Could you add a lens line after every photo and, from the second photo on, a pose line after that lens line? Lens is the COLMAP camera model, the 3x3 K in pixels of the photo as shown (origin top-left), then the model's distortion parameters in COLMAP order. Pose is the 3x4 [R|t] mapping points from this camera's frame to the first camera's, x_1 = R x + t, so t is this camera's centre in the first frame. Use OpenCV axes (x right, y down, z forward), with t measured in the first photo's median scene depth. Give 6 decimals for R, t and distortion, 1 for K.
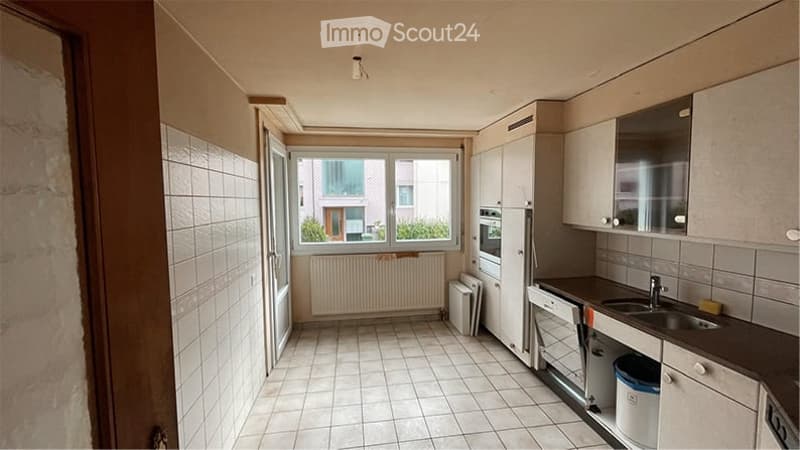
lens RADIAL K [[324.6, 0, 398.4], [0, 324.6, 223.5], [0, 0, 1]] dist [0.000704, 0.000046]
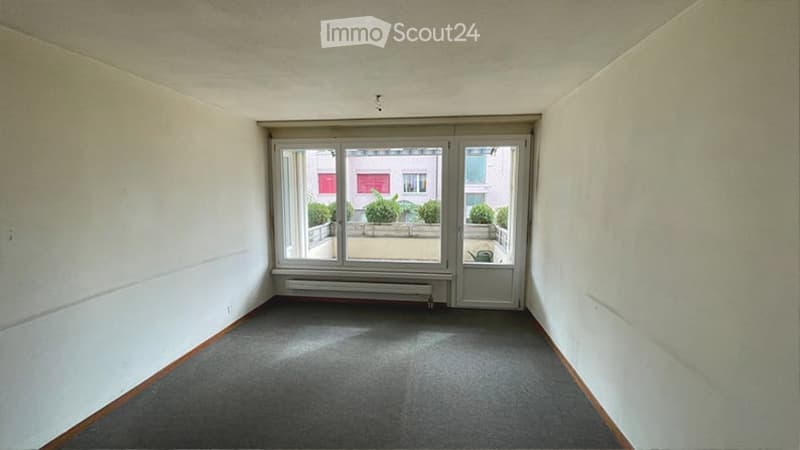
lens RADIAL K [[324.6, 0, 398.4], [0, 324.6, 223.5], [0, 0, 1]] dist [0.000704, 0.000046]
pose [[0.966007, 0.039560, -0.255472, -0.475773], [-0.029008, 0.998568, 0.044940, 0.029369], [0.256884, -0.036002, 0.965771, -0.387820]]
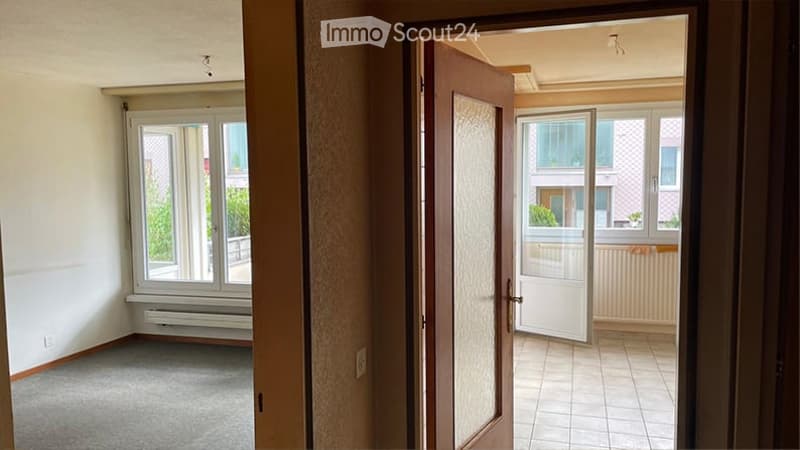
lens RADIAL K [[605.2, 0, 404.7], [0, 605.2, 229.0], [0, 0, 1]] dist [0.099343, -0.128939]
pose [[0.909825, 0.033744, -0.413619, 0.046398], [-0.027709, 0.999404, 0.020585, 0.040793], [0.414067, -0.007268, 0.910218, -0.502705]]
